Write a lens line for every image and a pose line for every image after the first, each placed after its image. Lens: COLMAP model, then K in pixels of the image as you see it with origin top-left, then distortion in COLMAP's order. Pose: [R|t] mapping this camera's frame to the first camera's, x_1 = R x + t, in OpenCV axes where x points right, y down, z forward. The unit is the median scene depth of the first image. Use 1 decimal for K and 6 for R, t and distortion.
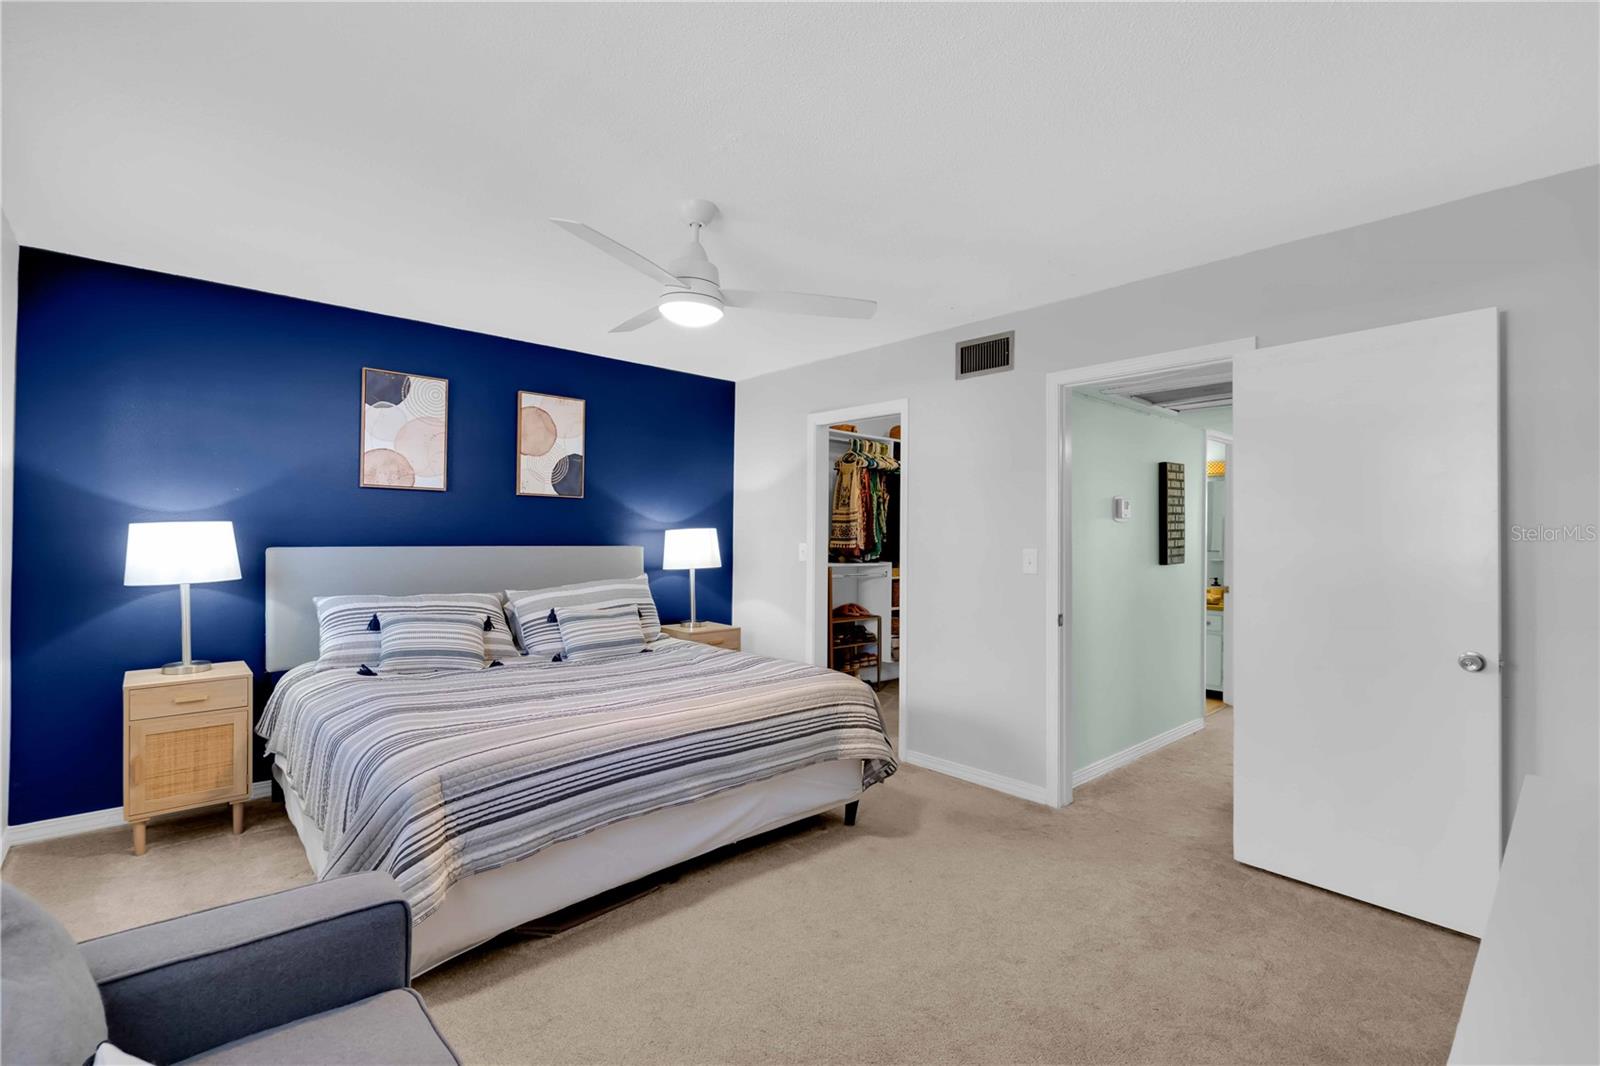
lens RADIAL K [[739.8, 0, 800.0], [0, 739.8, 533.0], [0, 0, 1]] dist [-0.001699, -0.006975]
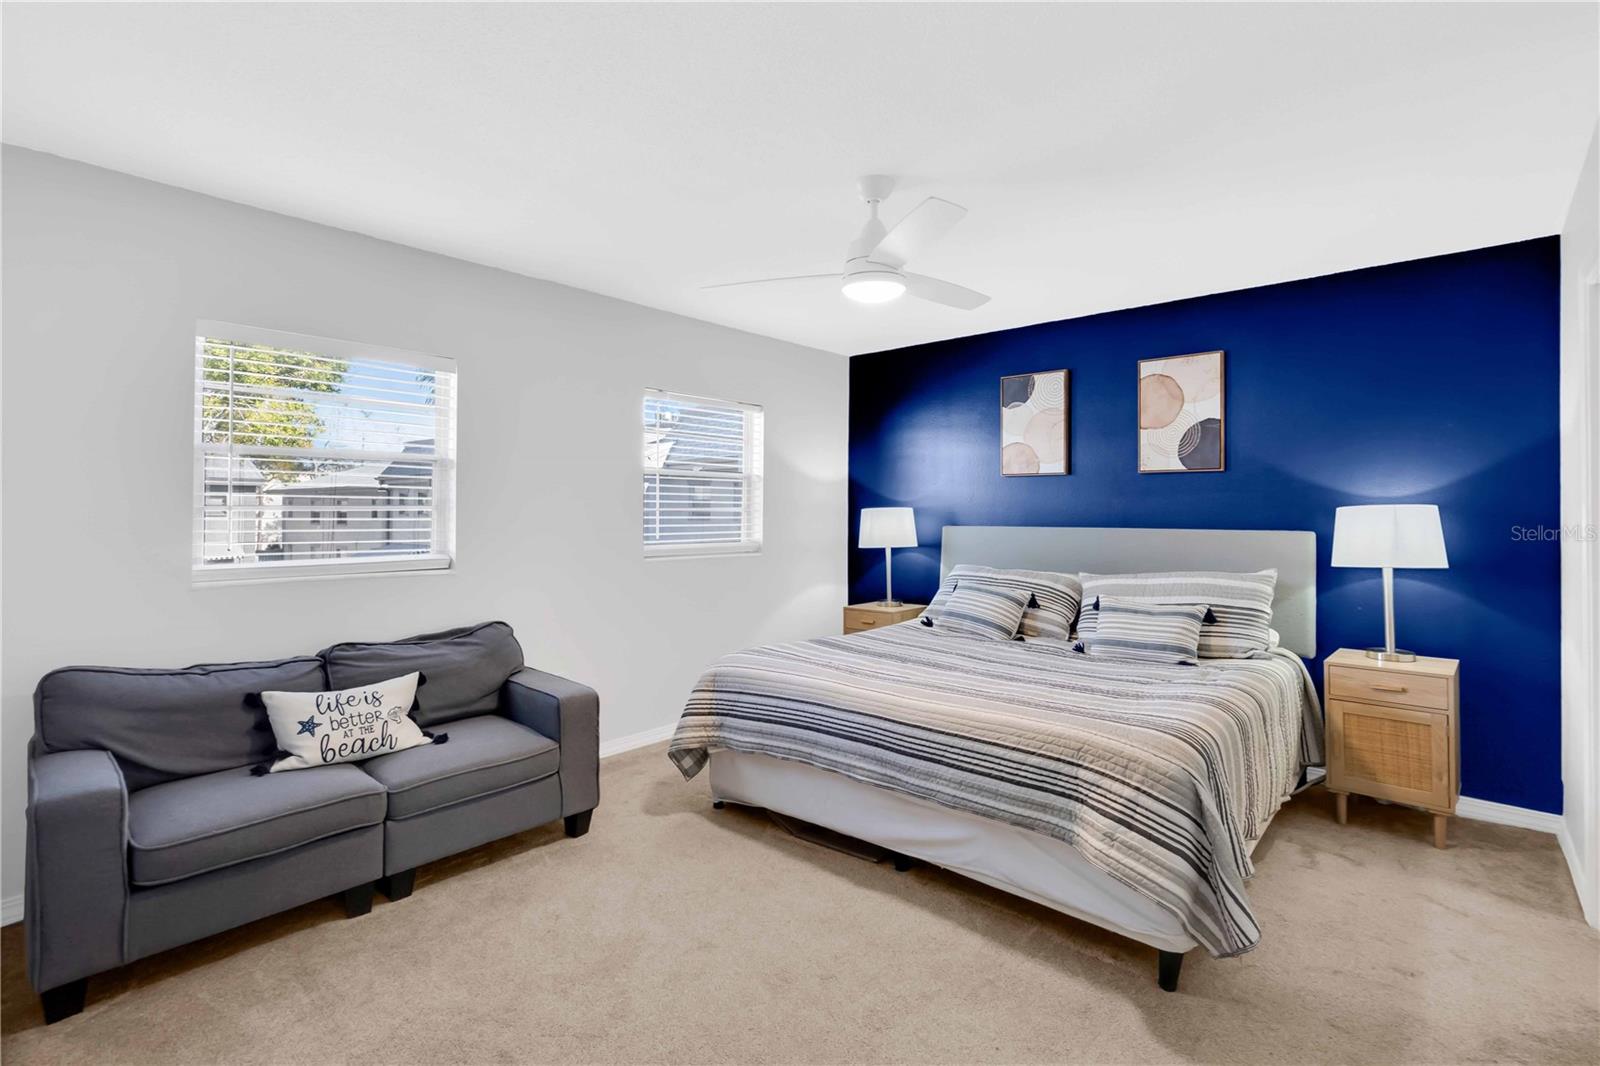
lens RADIAL K [[739.5, 0, 797.4], [0, 739.5, 511.6], [0, 0, 1]] dist [-0.002296, 0.000184]
pose [[0.089491, -0.012534, -0.995909, 0.556598], [-0.000581, 0.999920, -0.012637, 0.009106], [0.995987, 0.001709, 0.089477, 0.548463]]
